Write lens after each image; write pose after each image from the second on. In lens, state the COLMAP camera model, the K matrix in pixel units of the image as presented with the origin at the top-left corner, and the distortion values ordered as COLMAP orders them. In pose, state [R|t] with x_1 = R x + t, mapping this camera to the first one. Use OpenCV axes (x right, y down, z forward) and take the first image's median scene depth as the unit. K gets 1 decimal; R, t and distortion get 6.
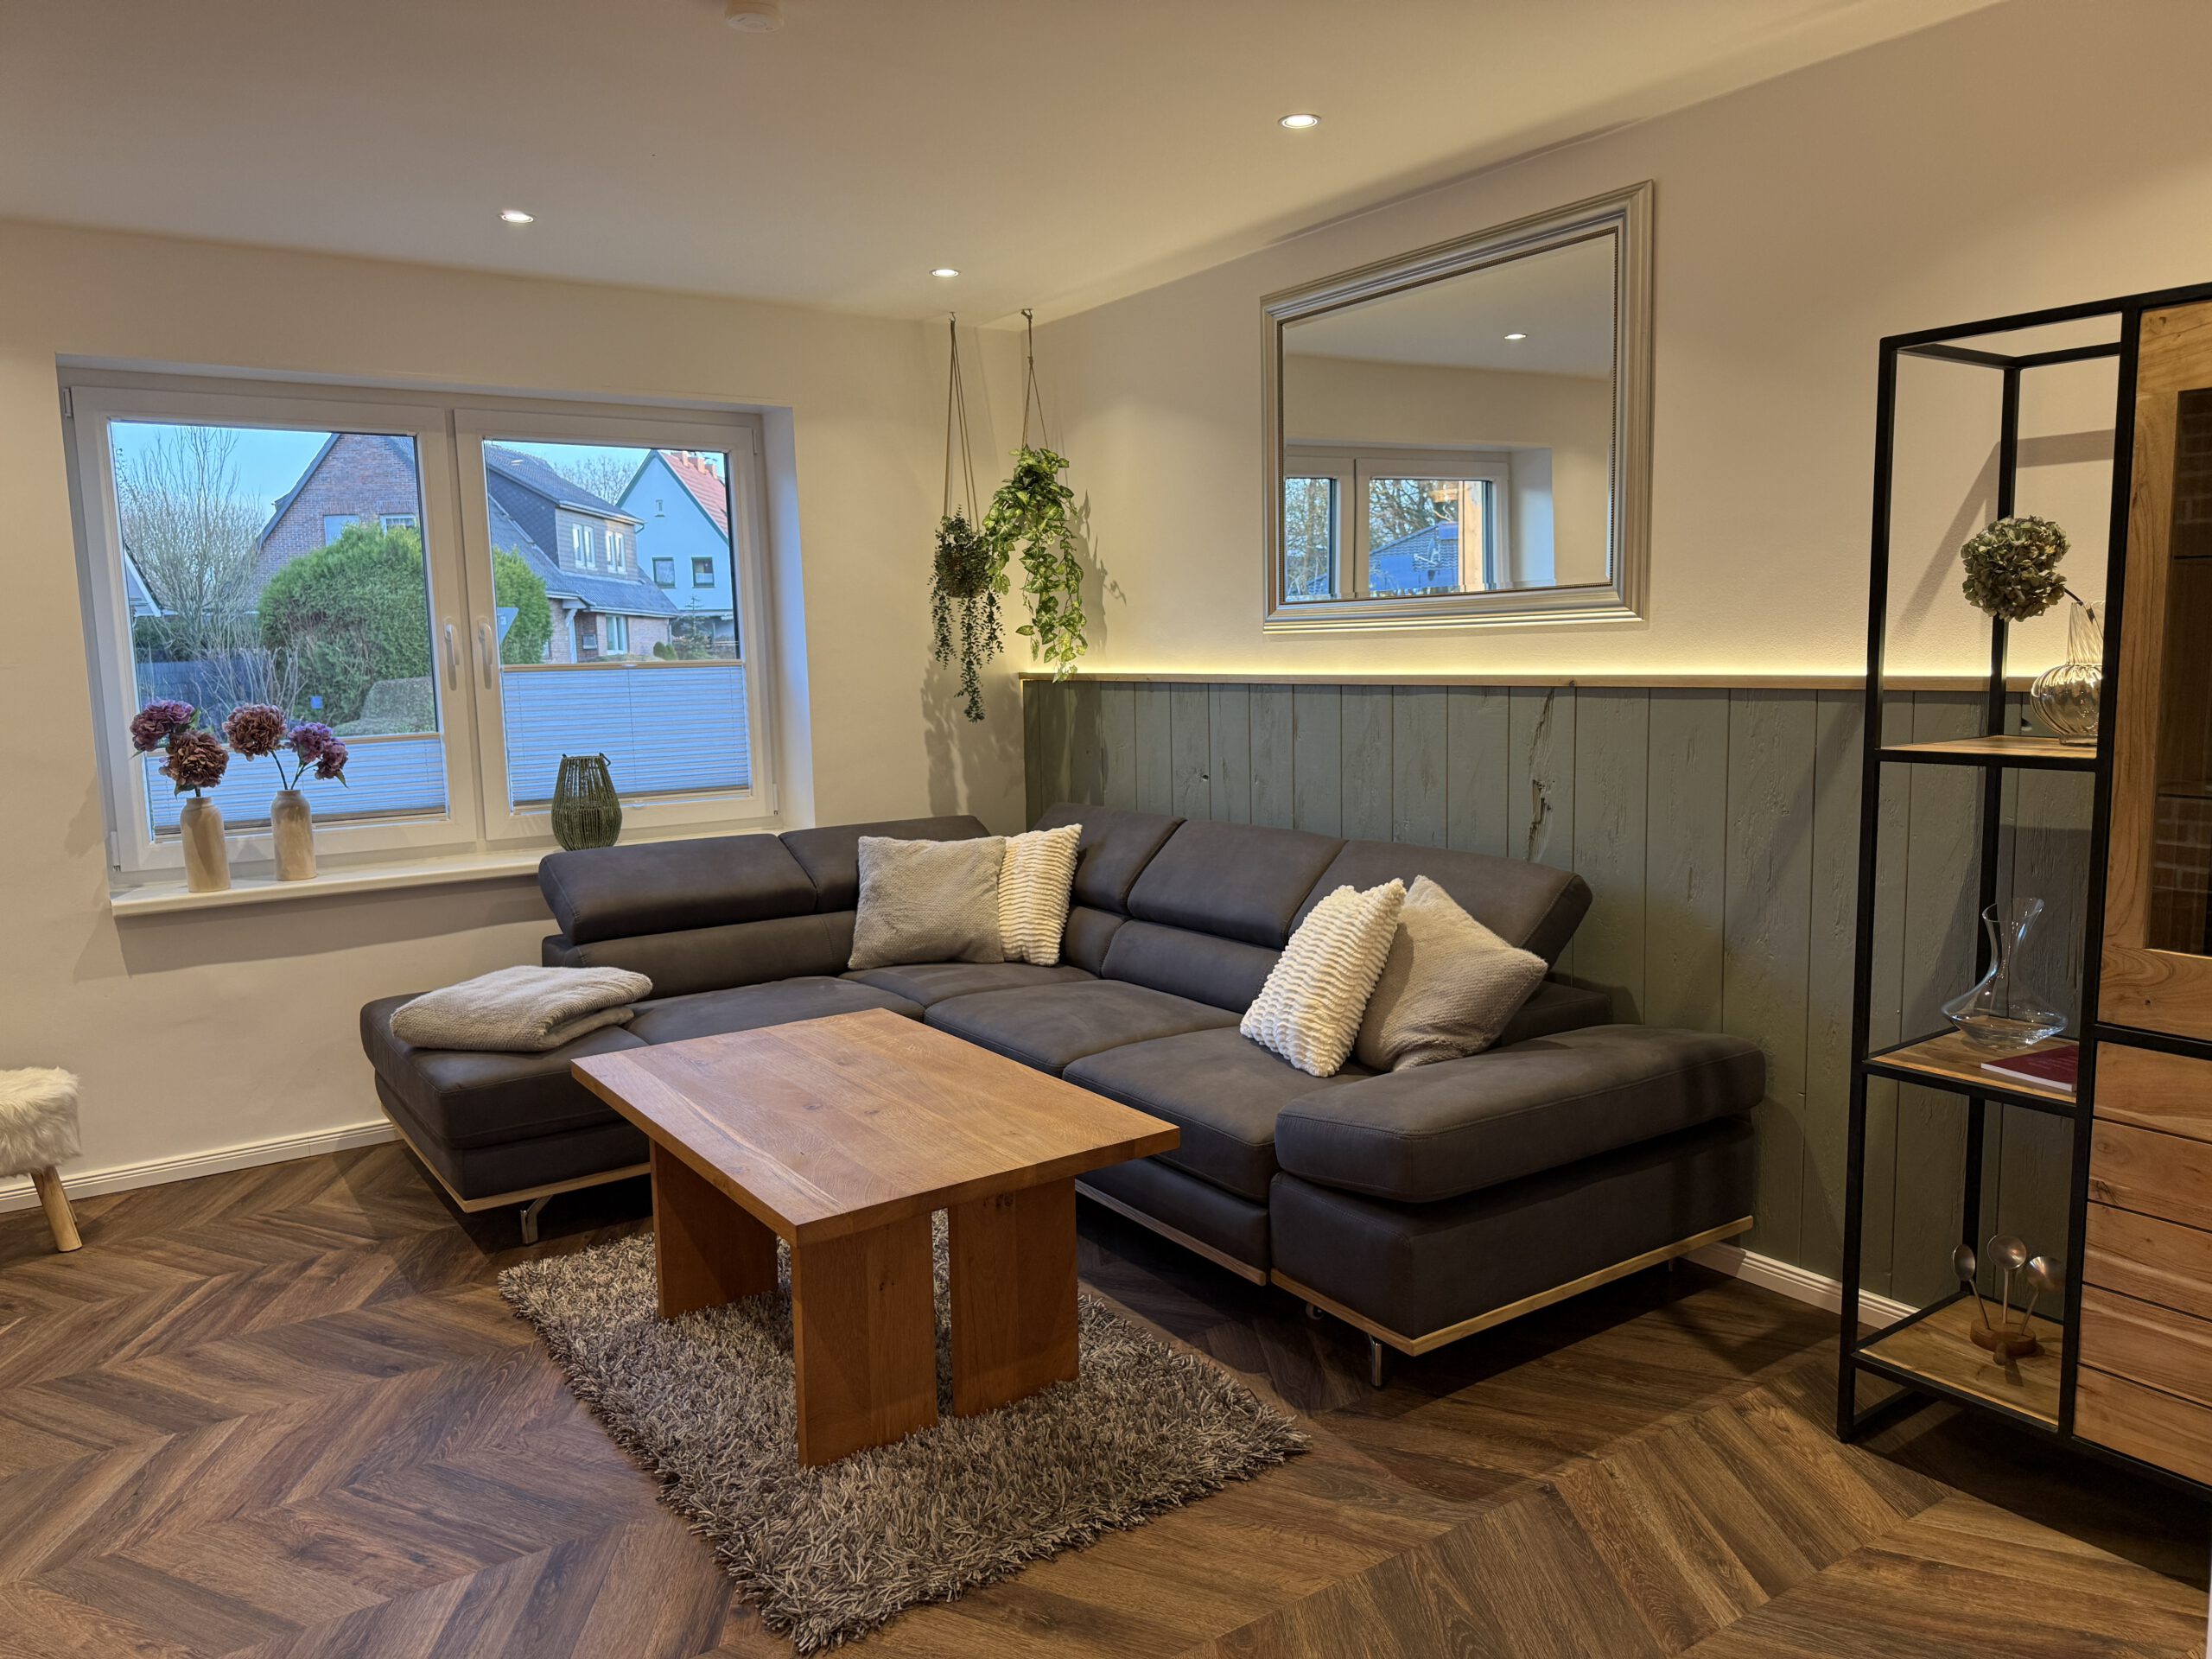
lens RADIAL K [[1545.5, 0, 1058.8], [0, 1545.5, 835.1], [0, 0, 1]] dist [0.062997, -0.064421]
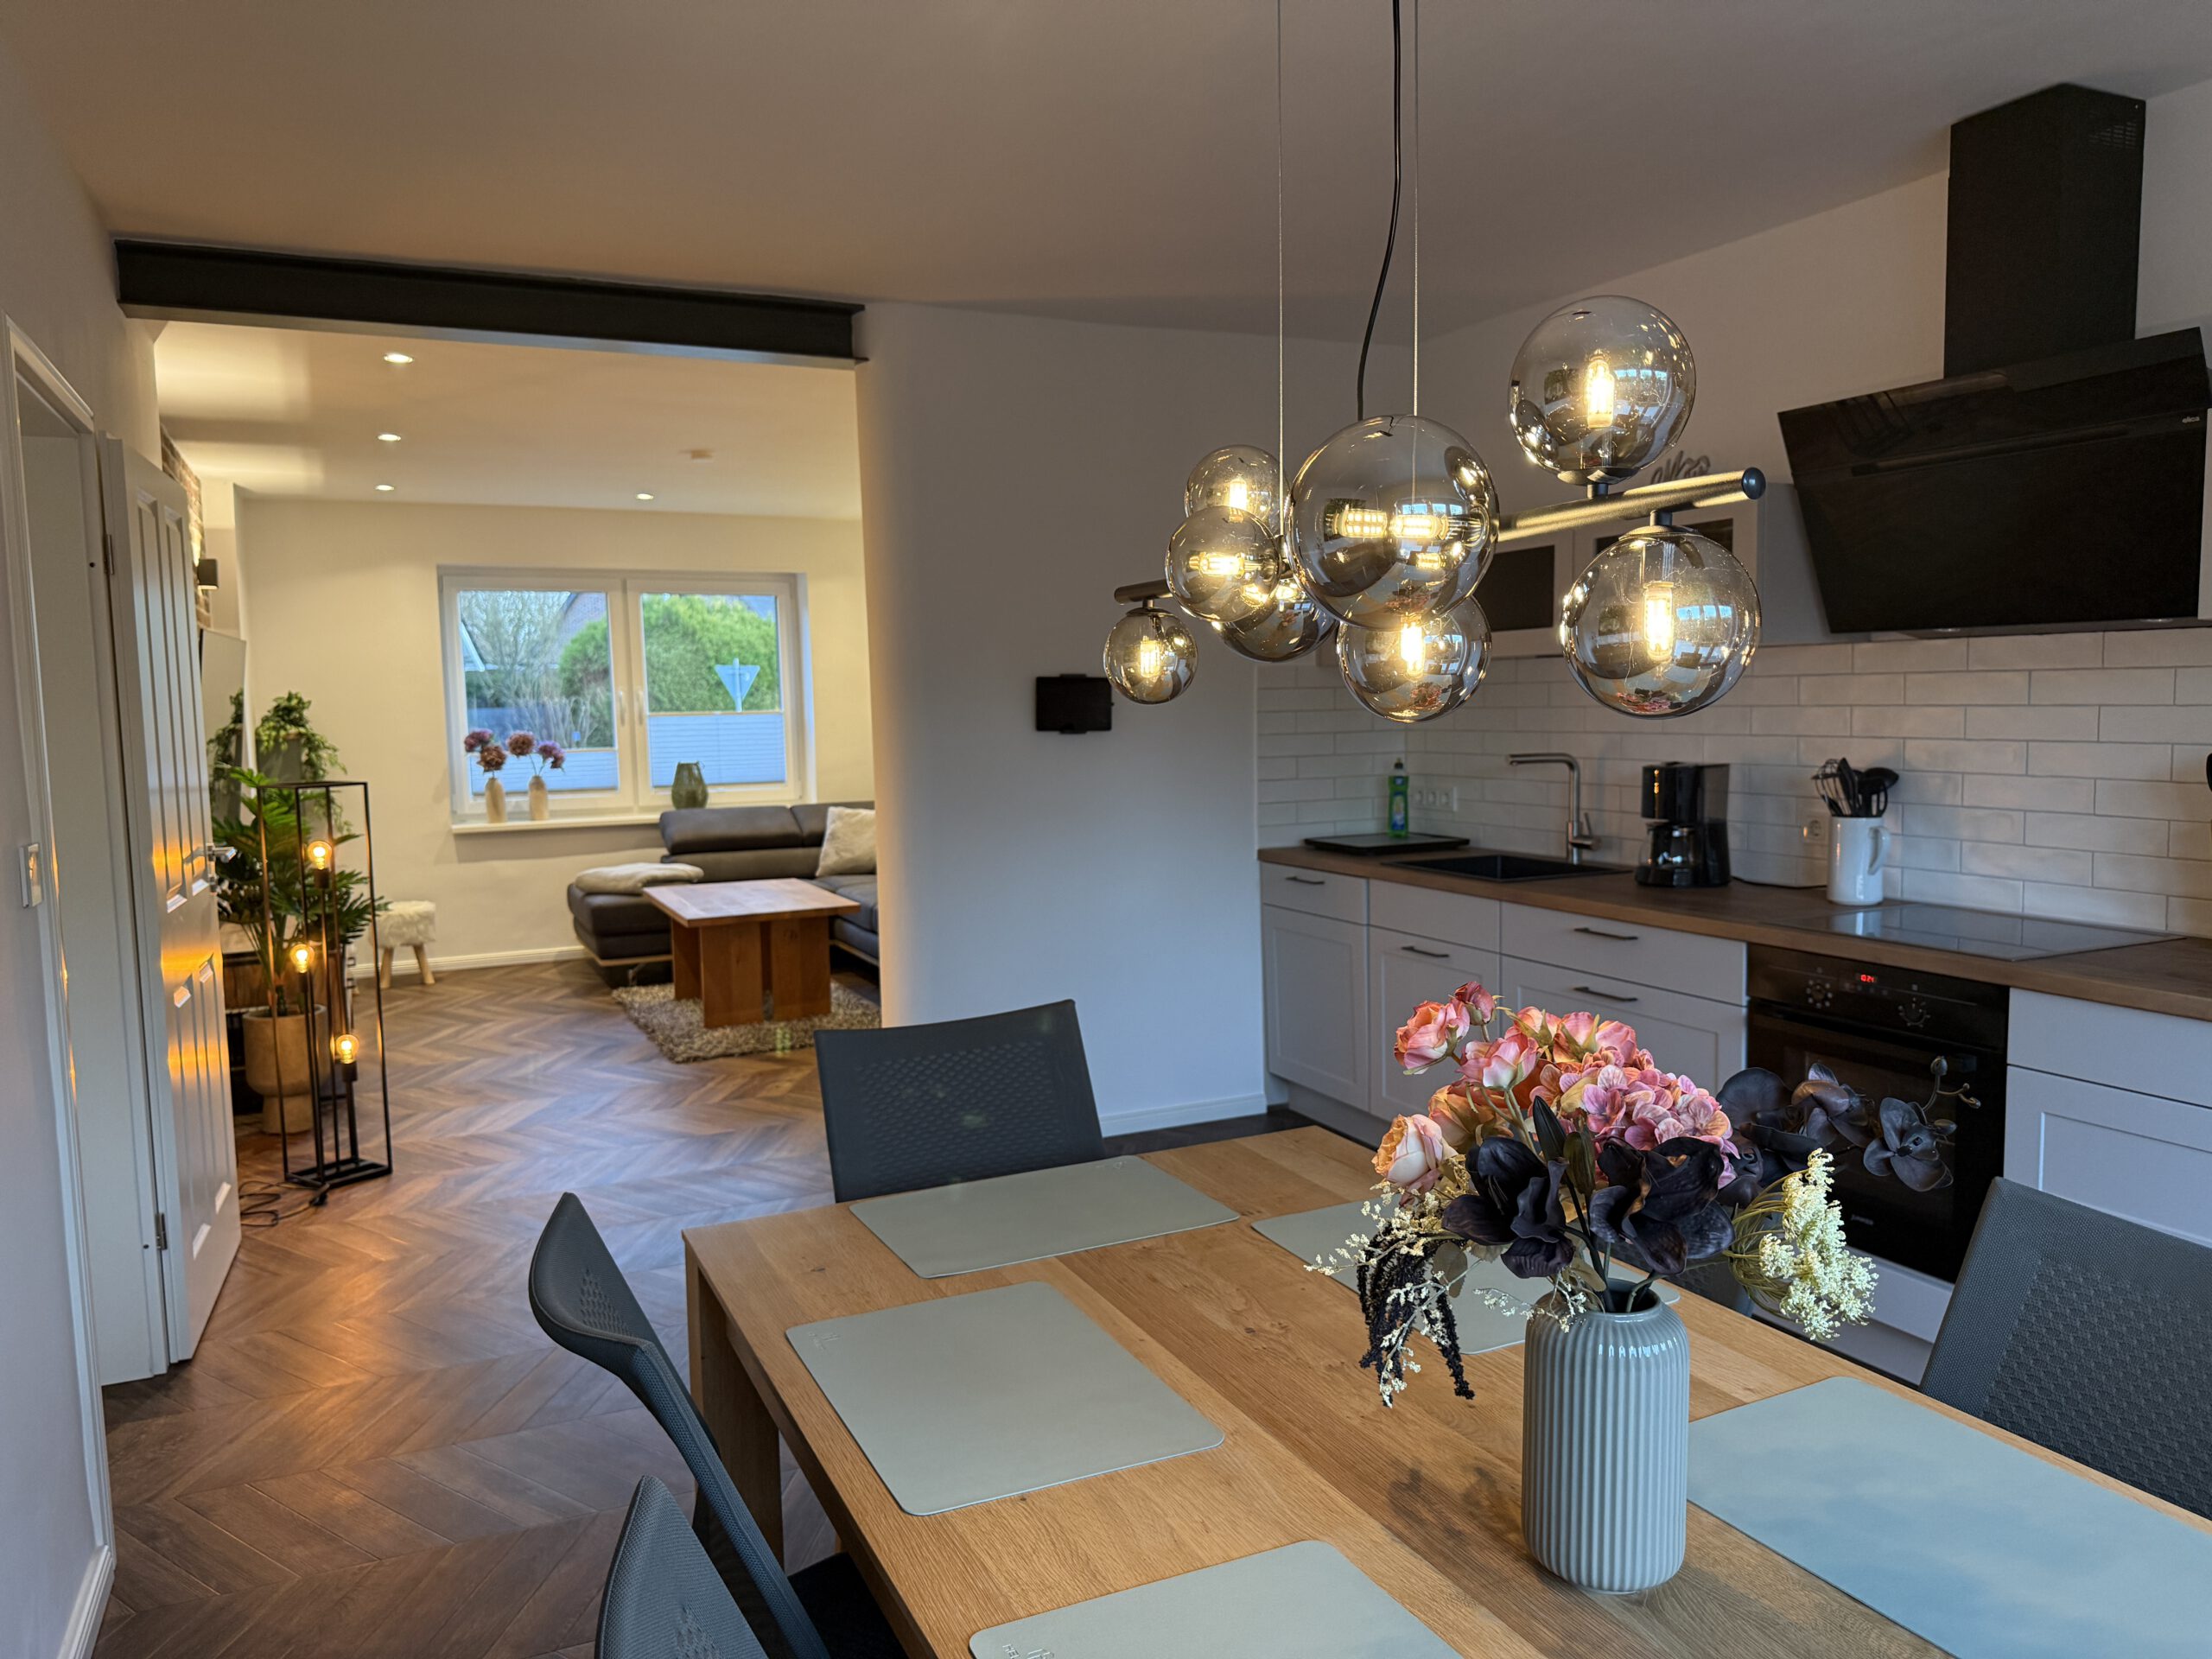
lens RADIAL K [[1545.5, 0, 1086.5], [0, 1545.5, 847.0], [0, 0, 1]] dist [0.062997, -0.064421]
pose [[0.988654, 0.020602, -0.148791, 0.513339], [-0.024241, 0.999449, -0.022687, 0.094362], [0.148241, 0.026036, 0.988608, -0.880101]]
